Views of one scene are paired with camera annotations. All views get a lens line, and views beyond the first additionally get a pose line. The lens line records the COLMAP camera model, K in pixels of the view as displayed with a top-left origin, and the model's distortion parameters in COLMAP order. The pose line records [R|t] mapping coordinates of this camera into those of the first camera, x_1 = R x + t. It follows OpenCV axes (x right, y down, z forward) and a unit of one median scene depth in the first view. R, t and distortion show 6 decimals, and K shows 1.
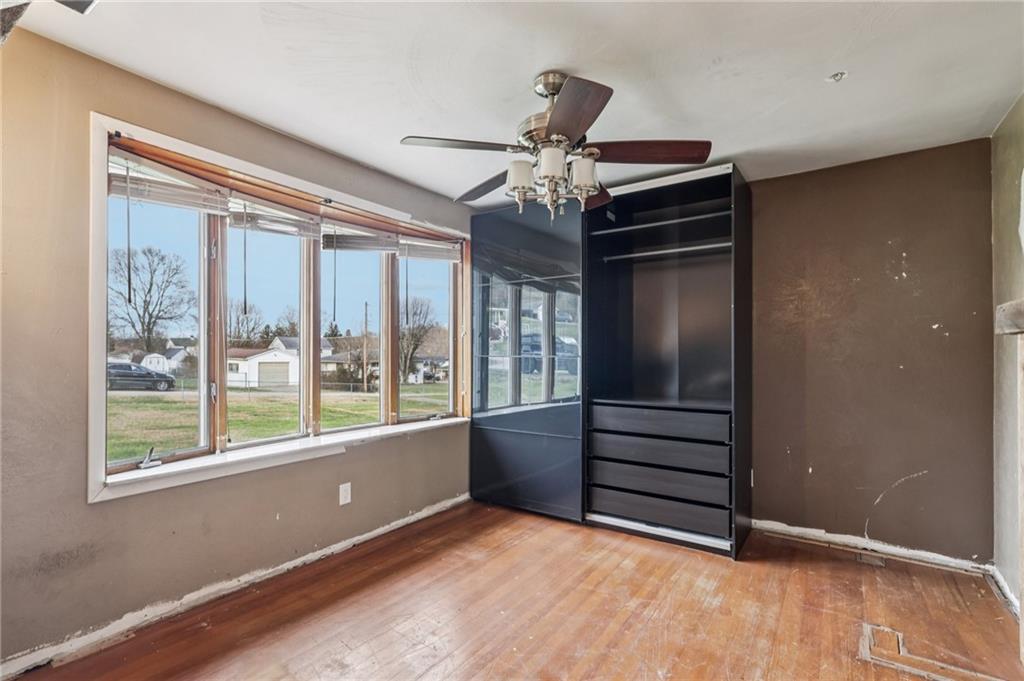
lens RADIAL K [[475.8, 0, 507.6], [0, 475.8, 346.4], [0, 0, 1]] dist [-0.002487, -0.000896]
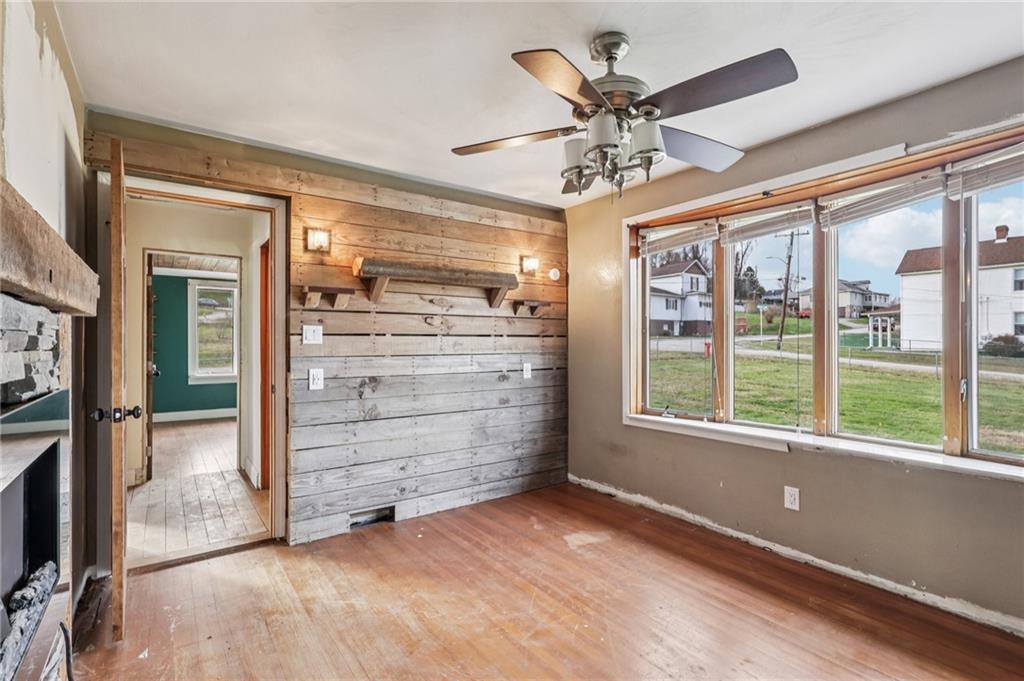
lens RADIAL K [[475.8, 0, 512.3], [0, 475.8, 341.9], [0, 0, 1]] dist [-0.002487, -0.000896]
pose [[-0.319607, -0.001270, -0.947549, 0.792919], [0.014026, 0.999883, -0.006070, 0.004216], [0.947446, -0.015230, -0.319552, 0.879630]]
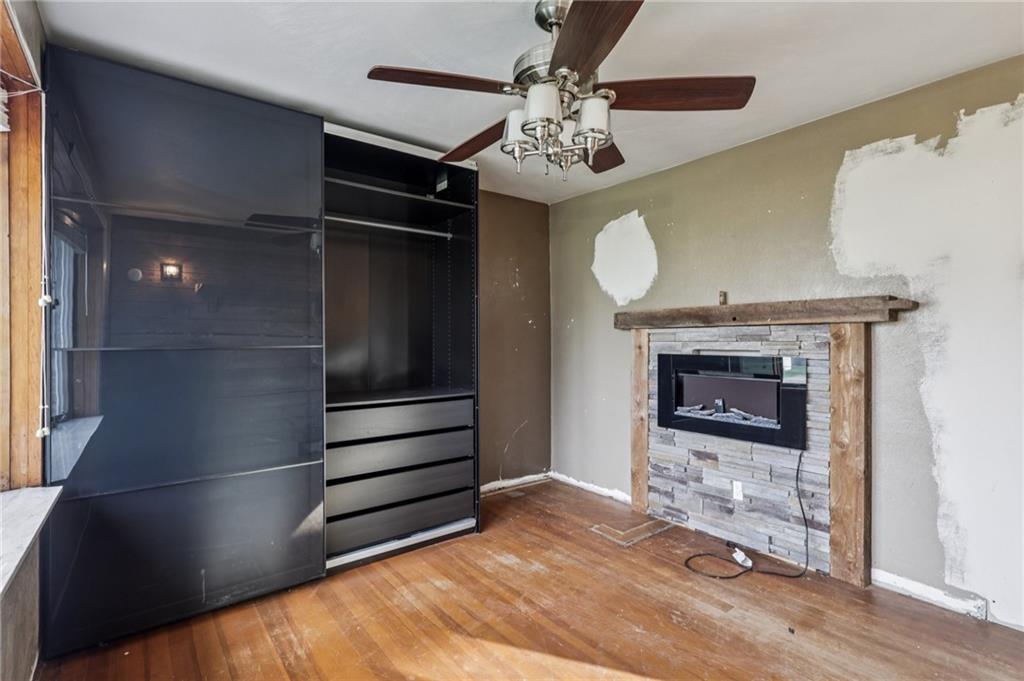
lens RADIAL K [[475.8, 0, 506.8], [0, 475.8, 340.3], [0, 0, 1]] dist [-0.002487, -0.000896]
pose [[0.305642, -0.004797, 0.952134, -0.556320], [-0.006016, 0.999958, 0.006969, 0.005502], [-0.952127, -0.007858, 0.305601, 0.650641]]
